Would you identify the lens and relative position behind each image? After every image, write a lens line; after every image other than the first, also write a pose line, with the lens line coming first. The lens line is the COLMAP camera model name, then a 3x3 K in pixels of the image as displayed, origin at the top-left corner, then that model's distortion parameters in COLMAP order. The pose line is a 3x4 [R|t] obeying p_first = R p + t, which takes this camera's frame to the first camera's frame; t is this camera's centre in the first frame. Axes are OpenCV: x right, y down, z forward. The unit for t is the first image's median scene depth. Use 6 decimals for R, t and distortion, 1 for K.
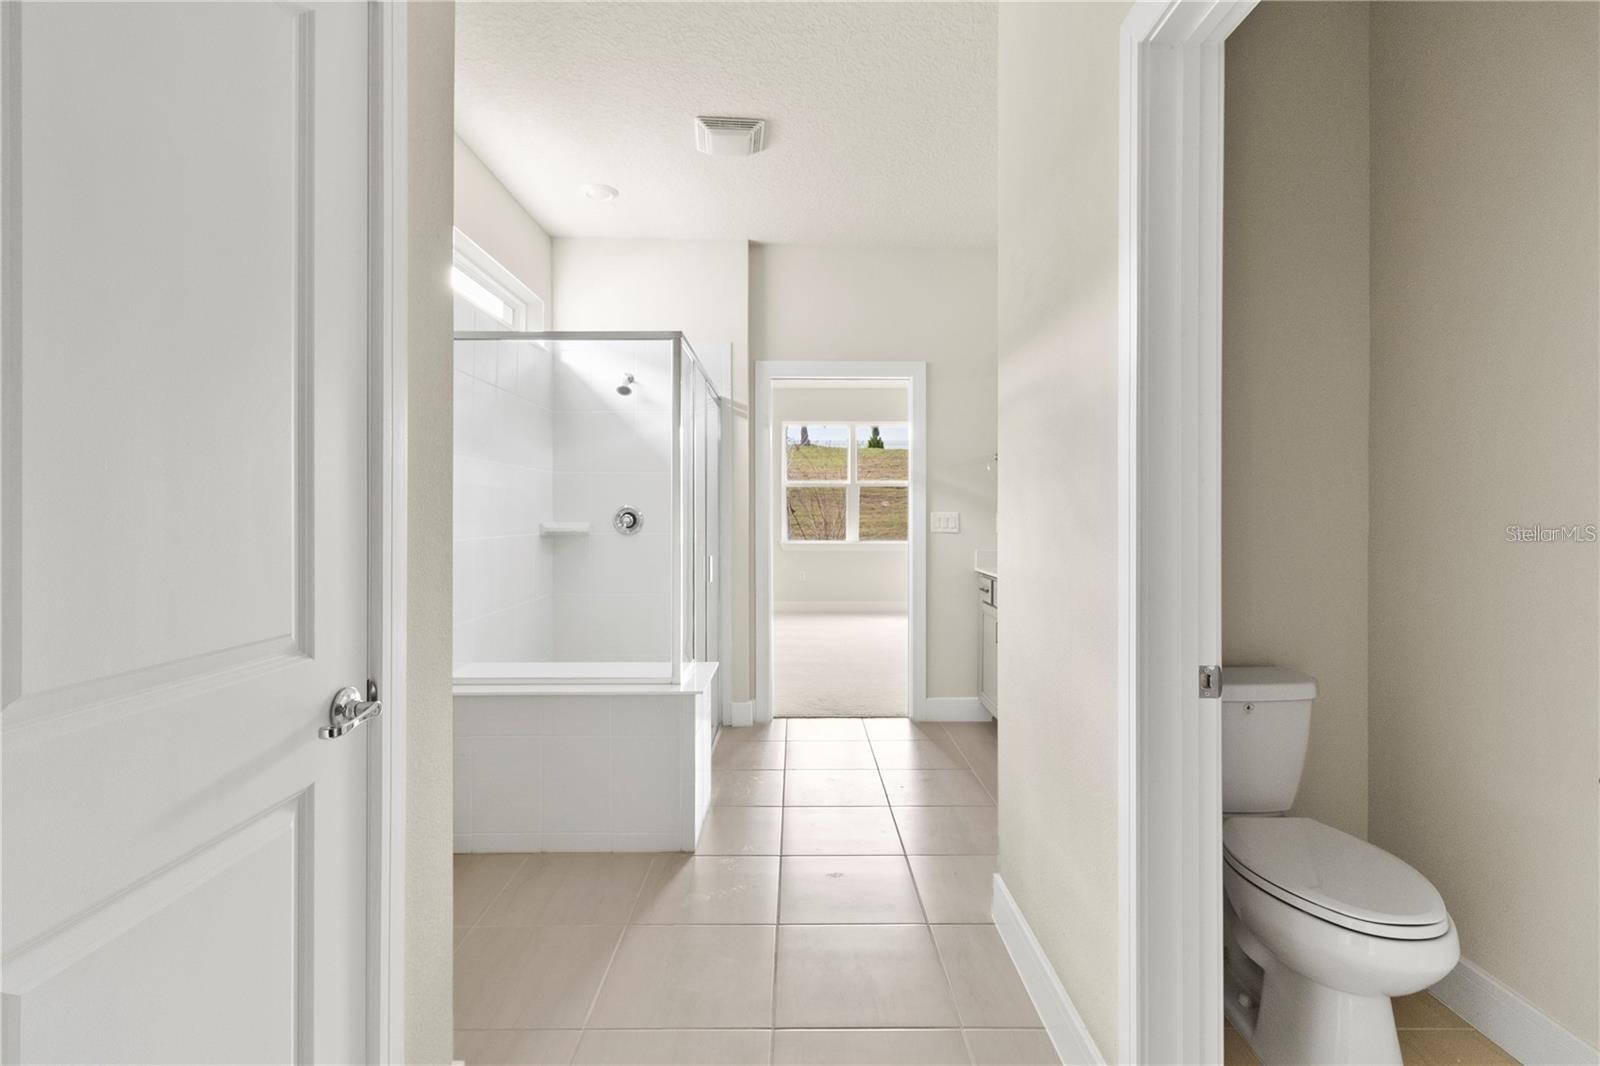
lens RADIAL K [[749.5, 0, 798.0], [0, 749.5, 524.1], [0, 0, 1]] dist [0.007385, -0.000285]
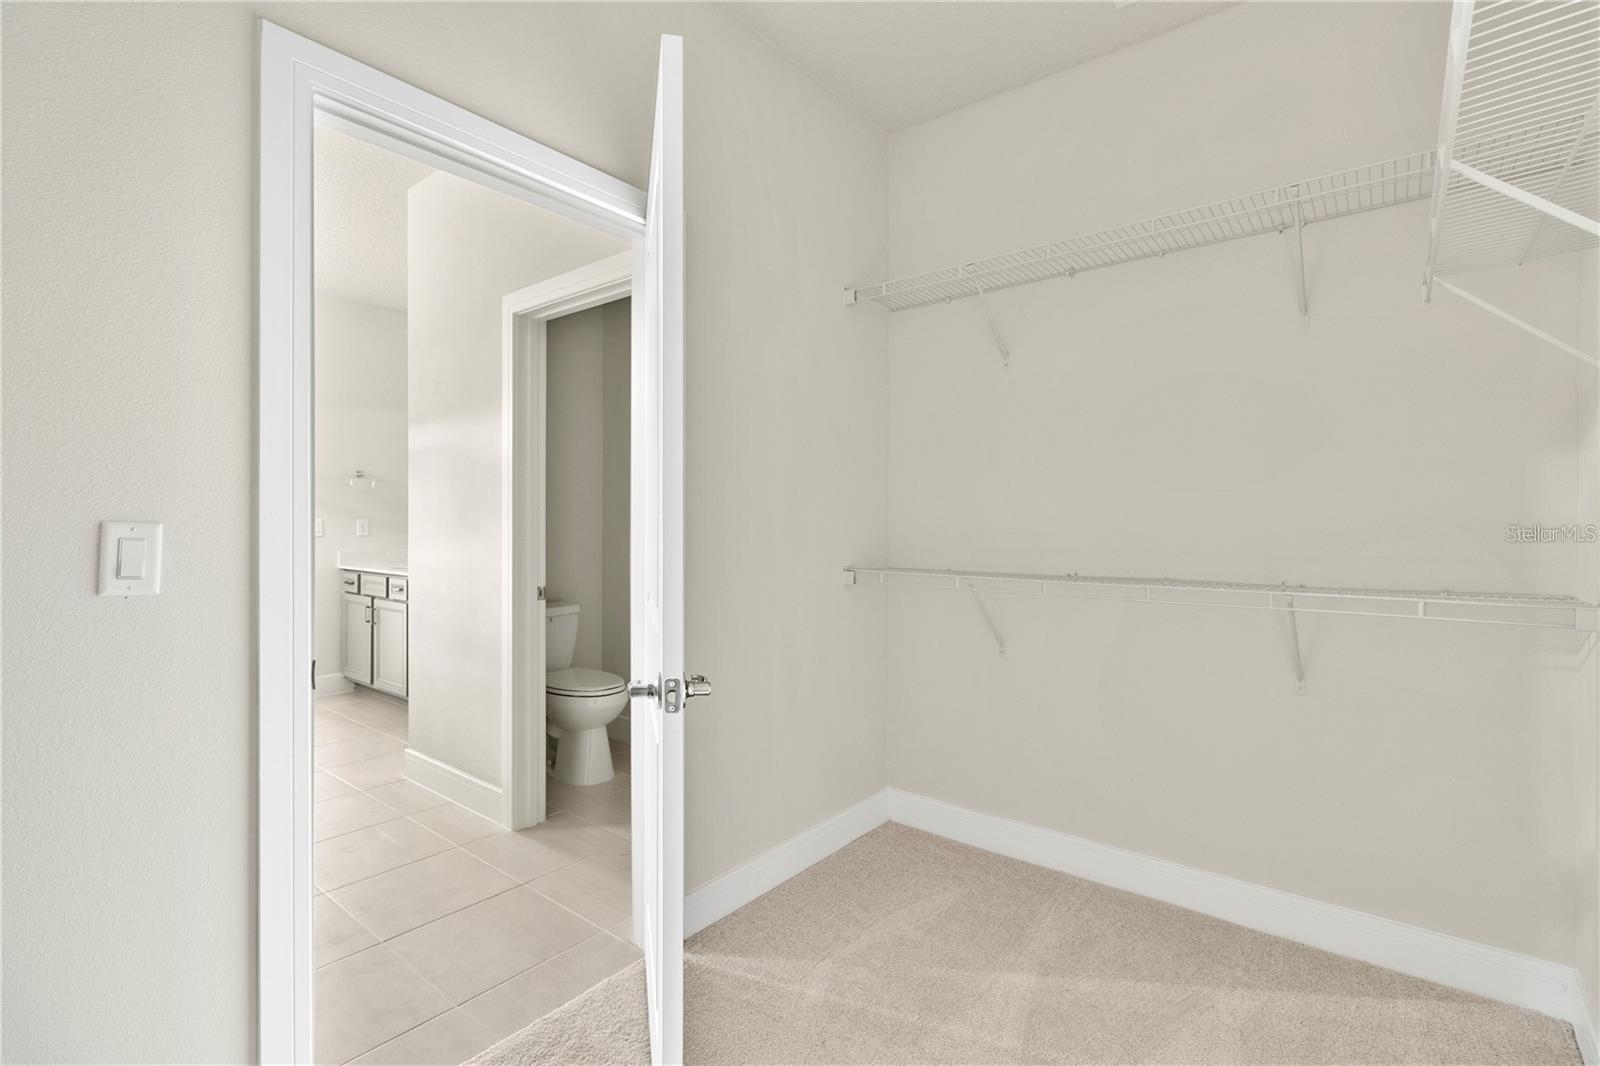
lens RADIAL K [[749.5, 0, 799.5], [0, 749.5, 530.6], [0, 0, 1]] dist [0.007385, -0.000285]
pose [[0.629428, 0.002660, 0.777054, -0.570395], [0.002181, 0.999984, -0.005190, 0.024541], [-0.777055, 0.004962, 0.629413, -0.817922]]
